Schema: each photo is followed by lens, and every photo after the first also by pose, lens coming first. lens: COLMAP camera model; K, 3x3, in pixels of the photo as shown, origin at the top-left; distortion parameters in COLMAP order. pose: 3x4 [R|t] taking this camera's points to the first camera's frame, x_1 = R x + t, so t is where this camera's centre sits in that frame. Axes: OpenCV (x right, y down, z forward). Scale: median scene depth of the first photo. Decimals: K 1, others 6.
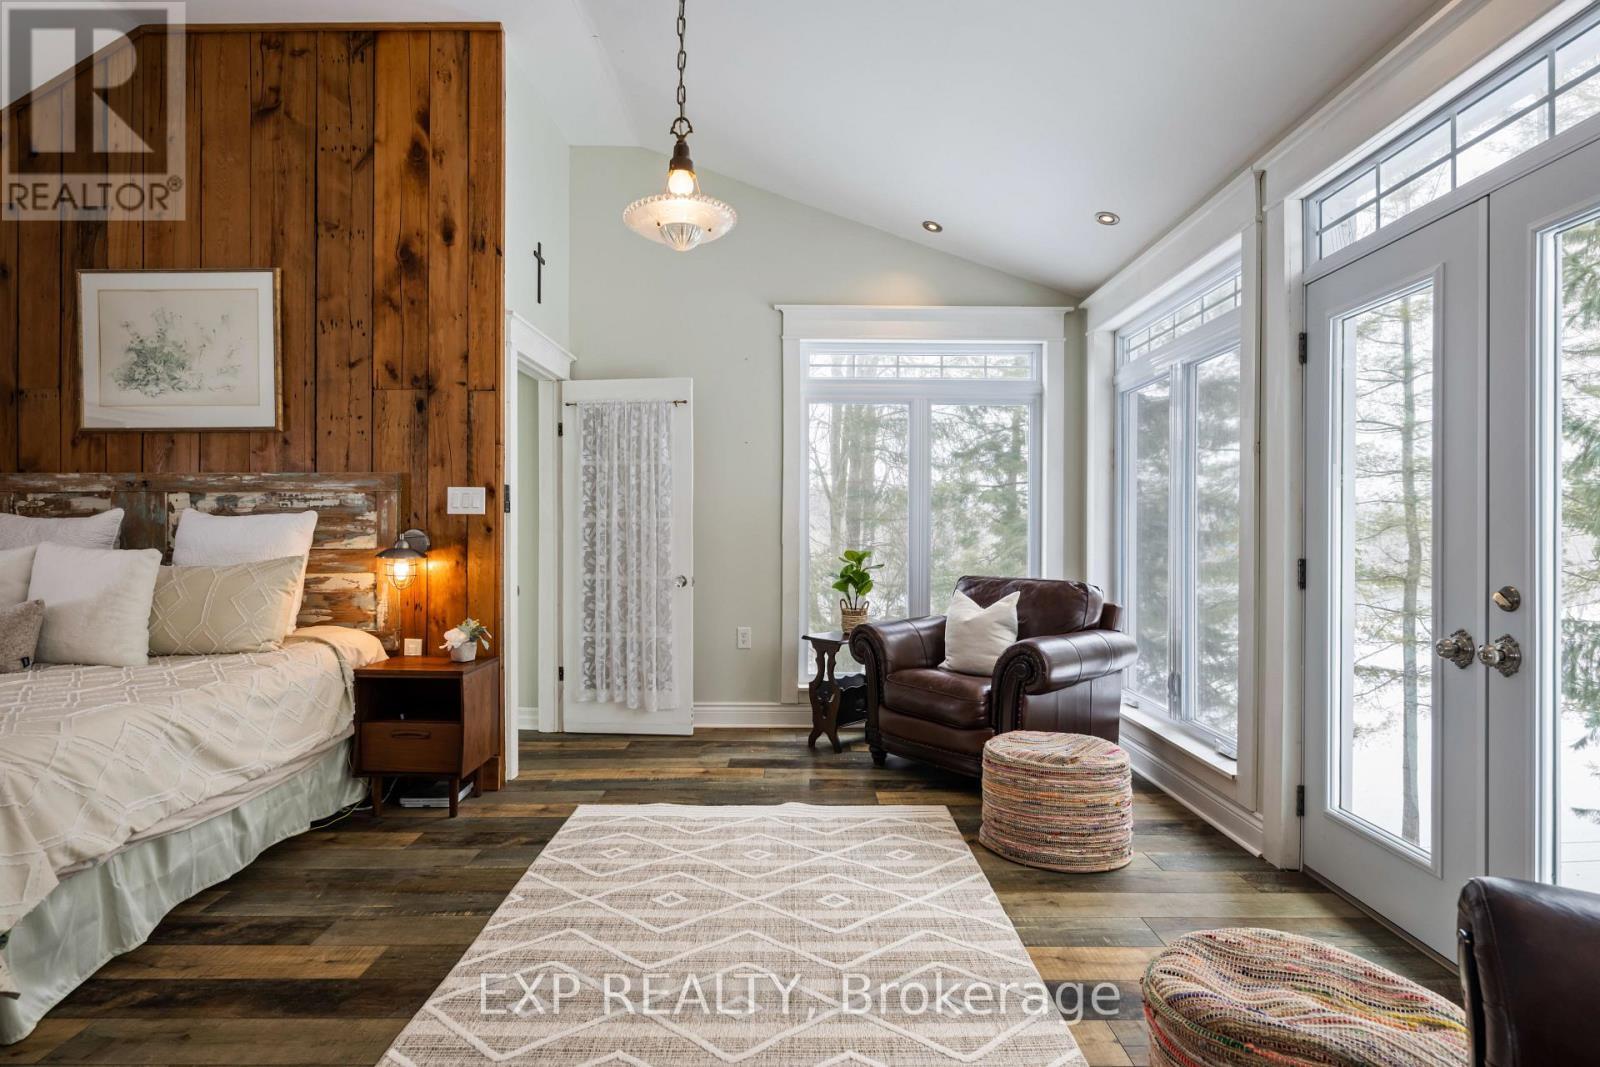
lens RADIAL K [[777.7, 0, 795.2], [0, 777.7, 529.2], [0, 0, 1]] dist [-0.000139, -0.000196]
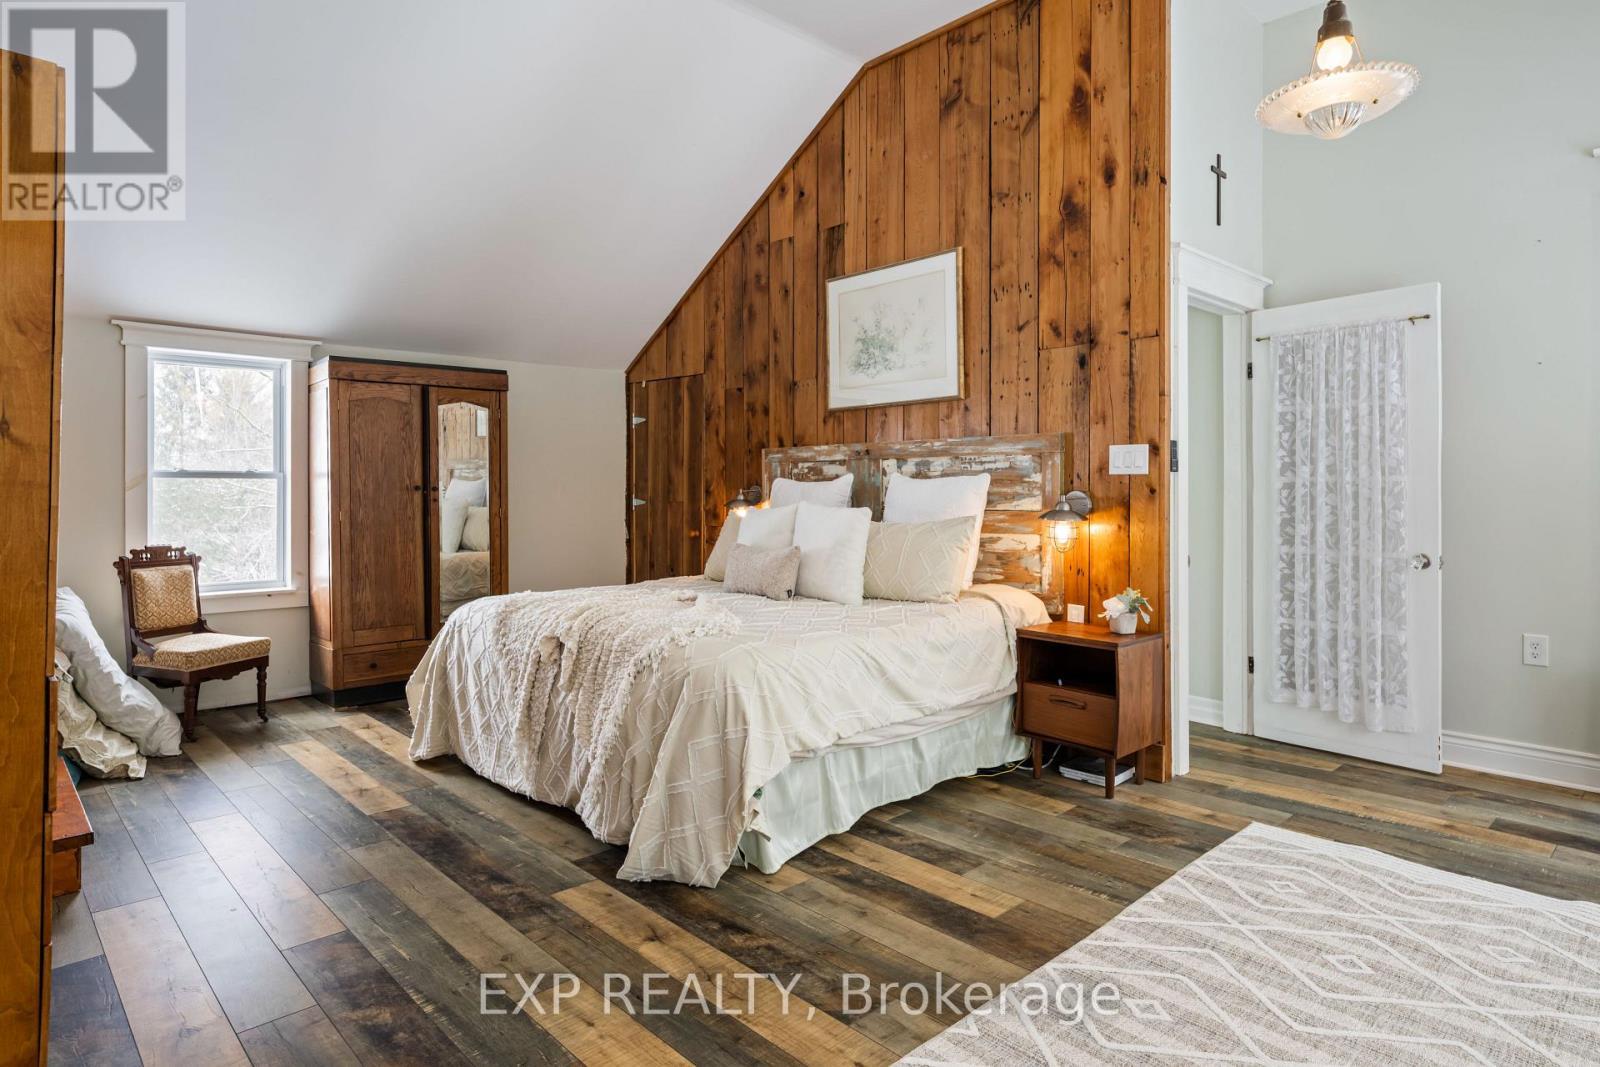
lens RADIAL K [[902.4, 0, 799.7], [0, 902.4, 491.5], [0, 0, 1]] dist [0.001631, 0.000297]
pose [[0.691218, -0.000330, -0.722646, 0.080135], [0.000270, 1.000000, -0.000199, 0.001121], [0.722646, -0.000058, 0.691218, -0.018275]]
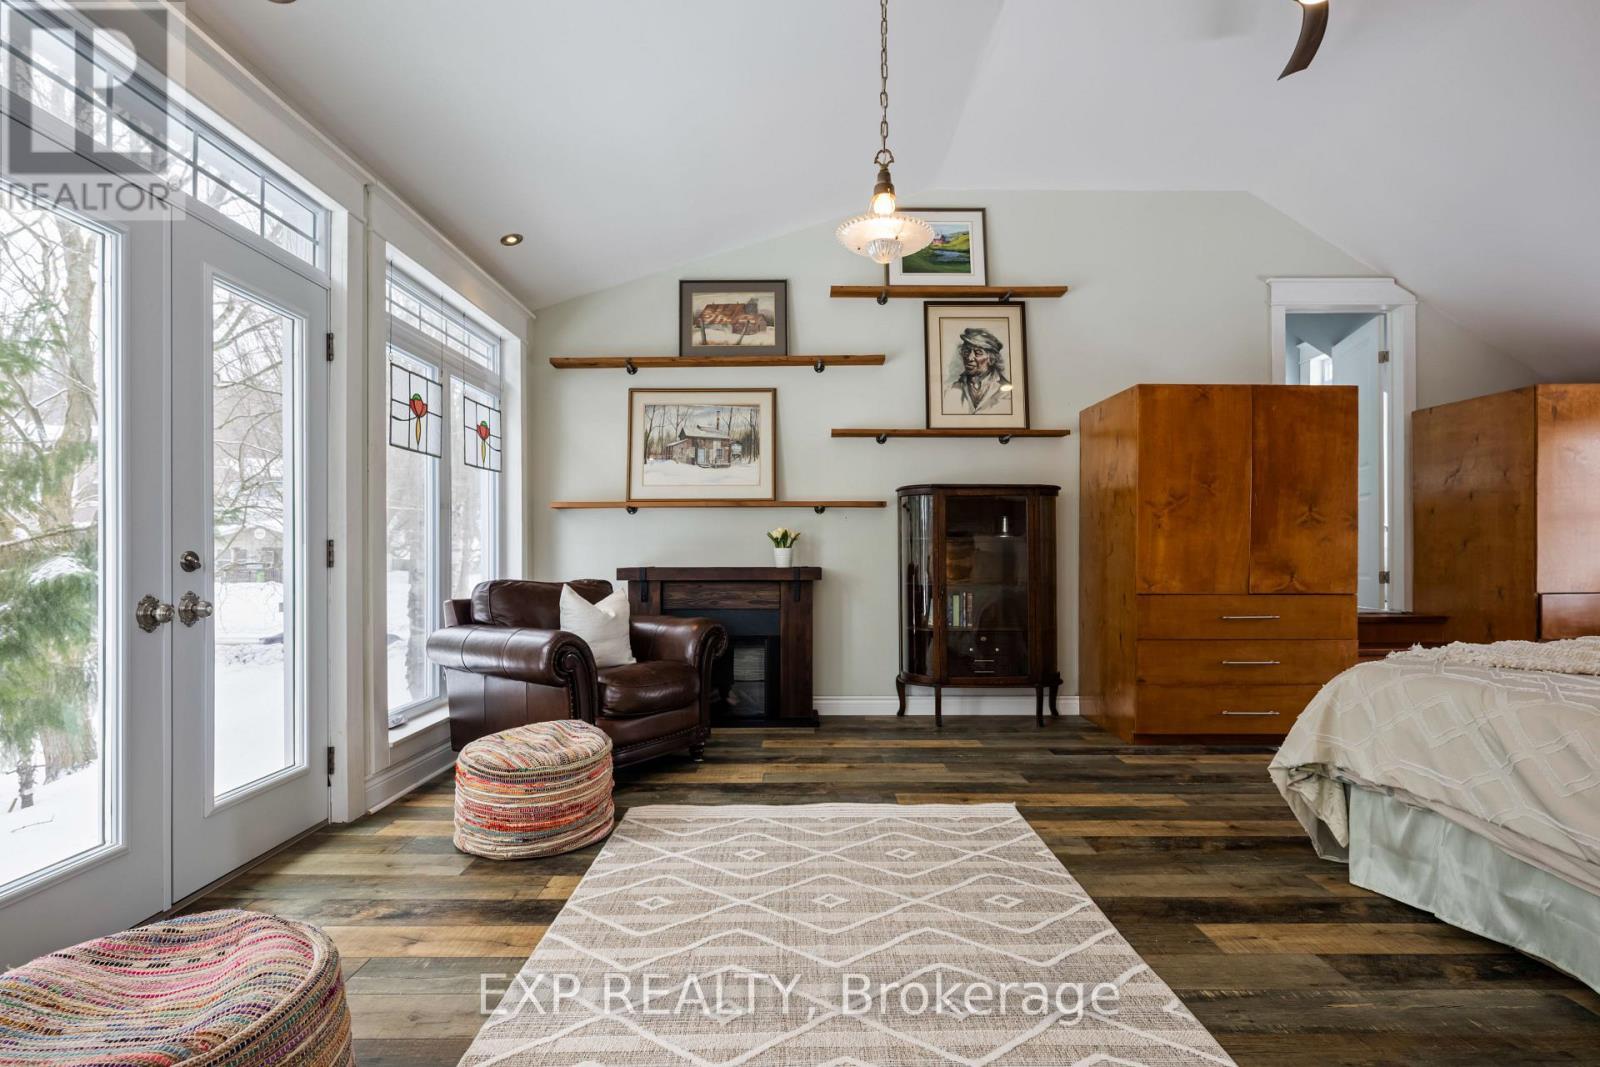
lens RADIAL K [[747.0, 0, 799.8], [0, 747.0, 553.0], [0, 0, 1]] dist [-0.001744, 0.000479]
pose [[-0.999983, -0.002332, -0.005326, -0.008994], [-0.002294, 0.999971, -0.007200, 0.045283], [0.005343, -0.007187, -0.999960, 1.185409]]
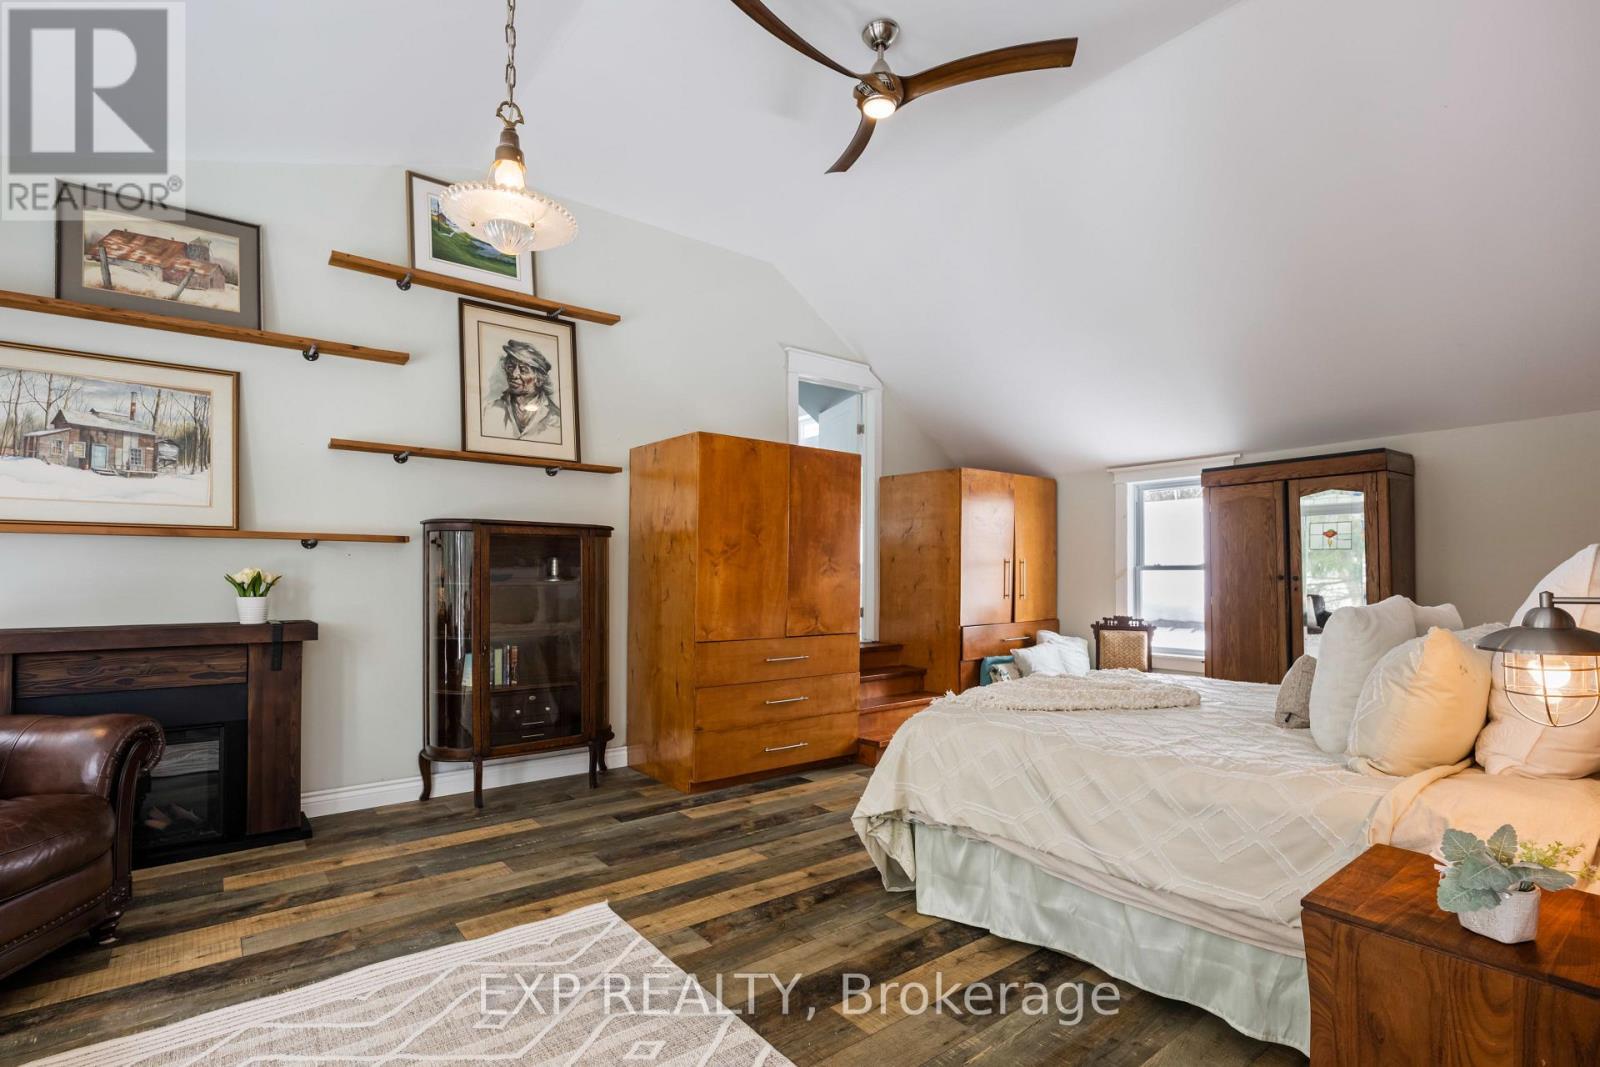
lens RADIAL K [[759.7, 0, 786.5], [0, 759.7, 566.7], [0, 0, 1]] dist [0.000037, -0.000192]
pose [[-0.791432, -0.012140, -0.611137, 0.068377], [-0.004181, 0.999887, -0.014448, -0.000682], [0.611244, -0.008880, -0.791393, 1.041567]]
